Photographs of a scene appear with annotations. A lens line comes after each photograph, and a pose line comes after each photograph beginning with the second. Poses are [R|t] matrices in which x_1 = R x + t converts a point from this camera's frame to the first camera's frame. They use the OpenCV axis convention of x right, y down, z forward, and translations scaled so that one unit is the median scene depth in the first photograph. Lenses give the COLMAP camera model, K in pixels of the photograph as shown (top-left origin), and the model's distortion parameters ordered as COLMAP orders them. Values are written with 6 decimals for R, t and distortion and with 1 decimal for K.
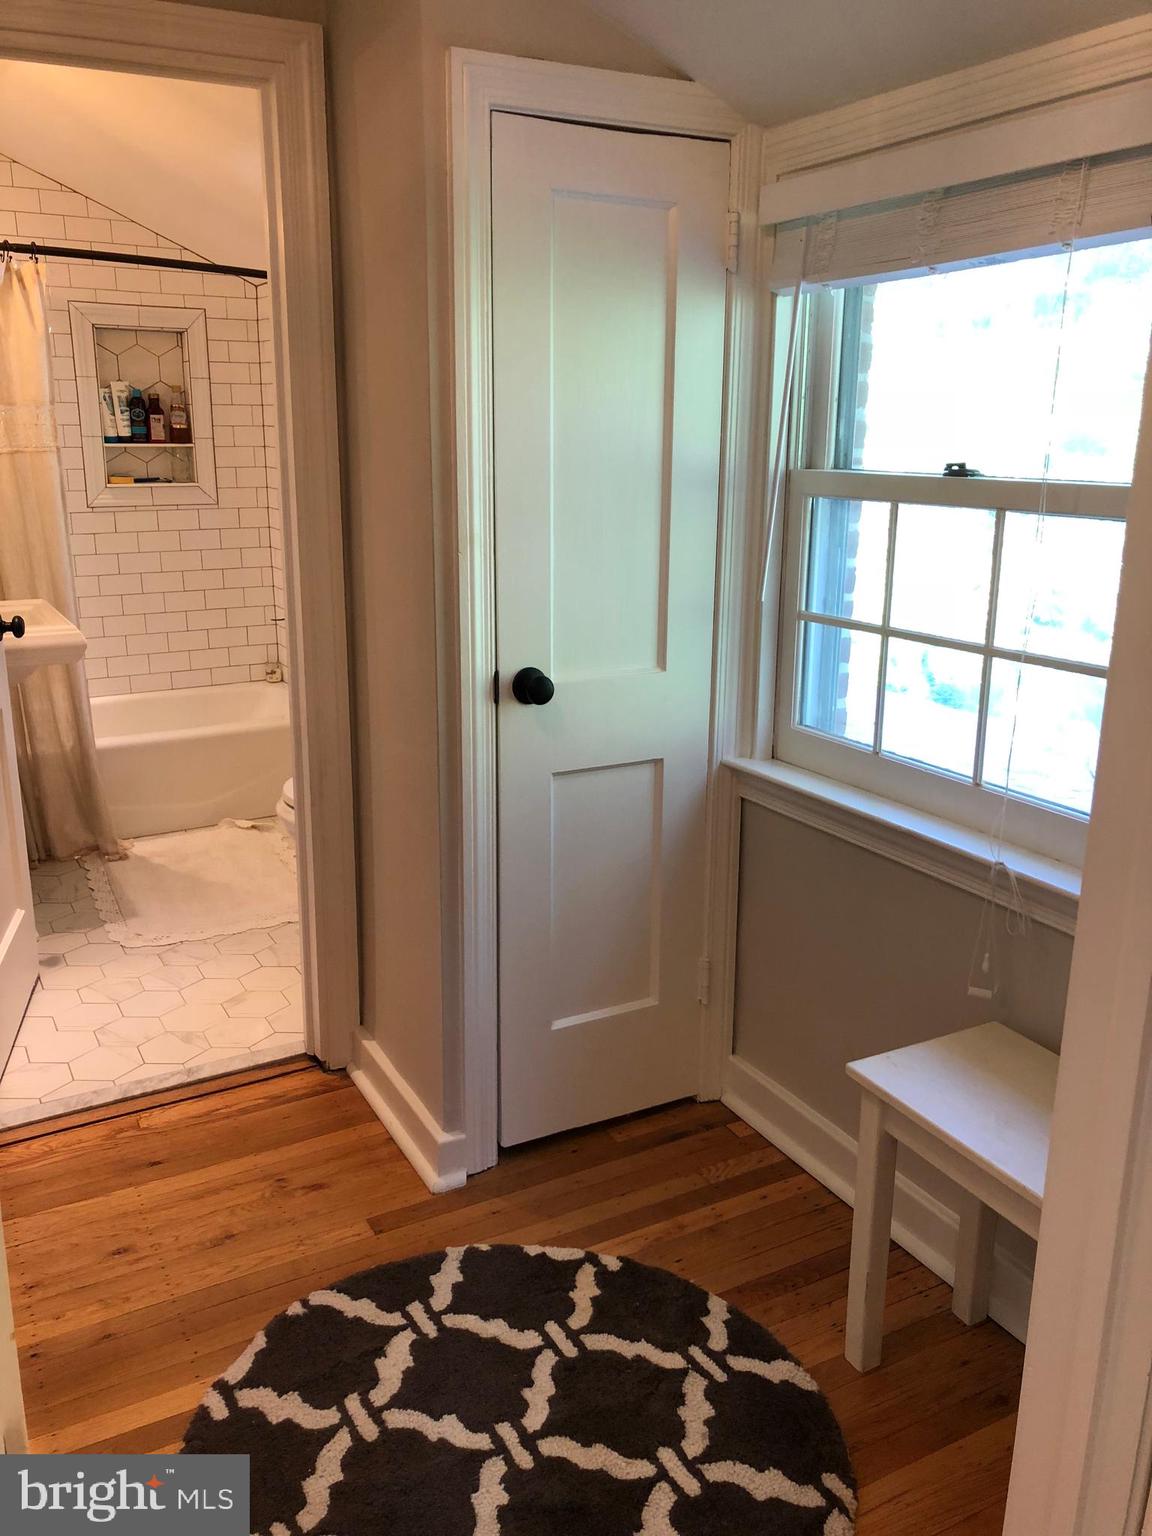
lens RADIAL K [[1266.2, 0, 578.4], [0, 1266.2, 773.1], [0, 0, 1]] dist [0.005239, -0.005534]
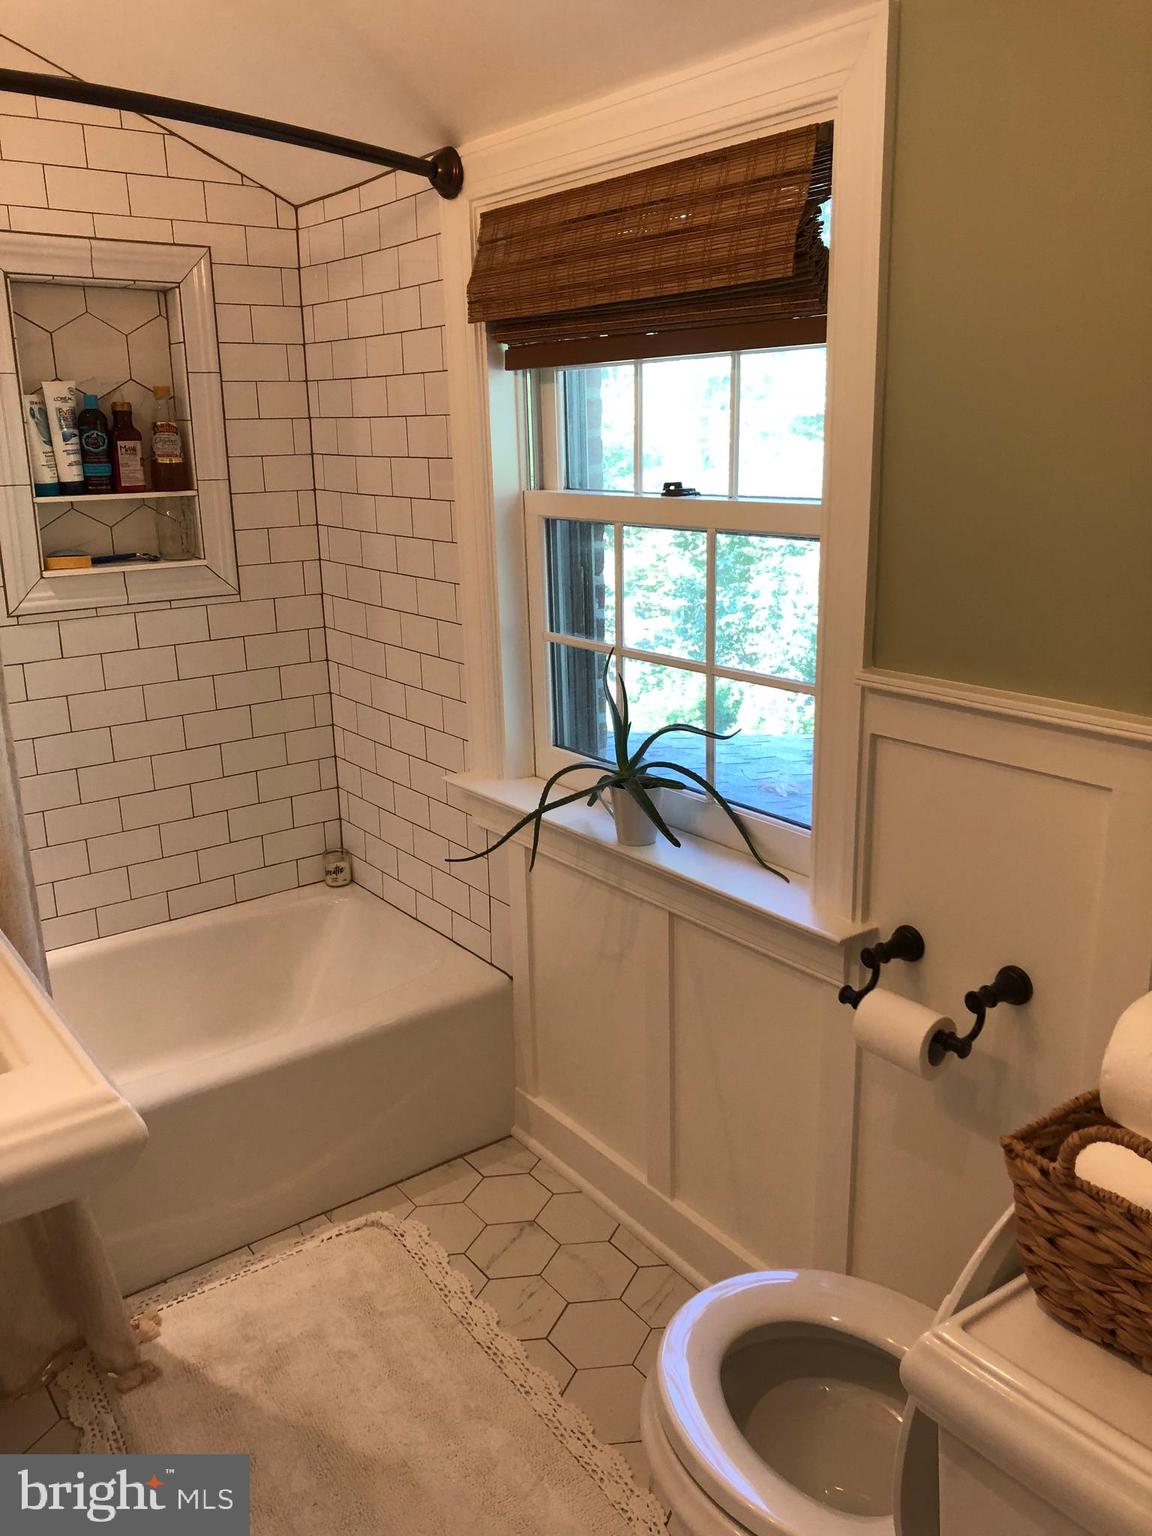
lens RADIAL K [[1266.2, 0, 573.8], [0, 1266.2, 761.6], [0, 0, 1]] dist [0.005239, -0.005534]
pose [[0.993720, -0.051563, 0.099302, -0.202657], [0.052111, 0.998637, -0.002936, -0.132250], [-0.099016, 0.008093, 0.995053, 0.435853]]
